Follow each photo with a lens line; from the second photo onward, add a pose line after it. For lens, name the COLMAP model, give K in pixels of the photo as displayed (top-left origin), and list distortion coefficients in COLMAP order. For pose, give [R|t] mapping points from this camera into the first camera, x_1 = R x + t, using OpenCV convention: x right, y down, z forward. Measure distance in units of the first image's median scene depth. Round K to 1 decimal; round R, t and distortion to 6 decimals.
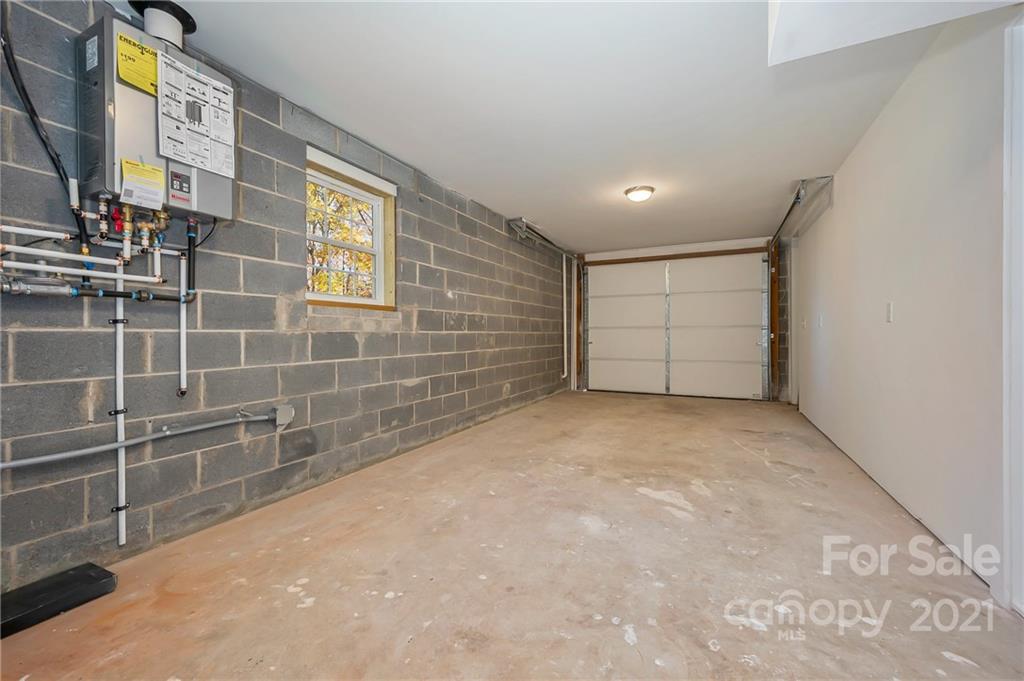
lens RADIAL K [[410.4, 0, 512.0], [0, 410.4, 340.5], [0, 0, 1]] dist [0.000339, 0.000034]
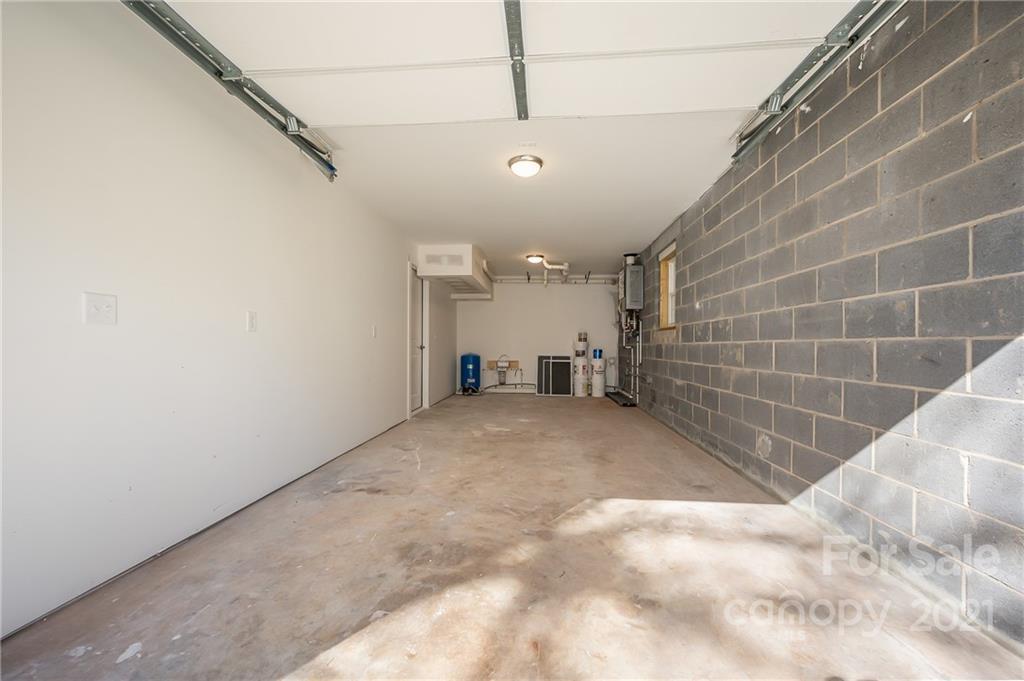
lens RADIAL K [[410.4, 0, 512.0], [0, 410.4, 340.5], [0, 0, 1]] dist [0.000339, 0.000034]
pose [[-0.926858, -0.001944, -0.375406, 0.601859], [-0.002559, 0.999996, 0.001139, -0.025282], [0.375403, 0.002016, -0.926860, 1.646031]]
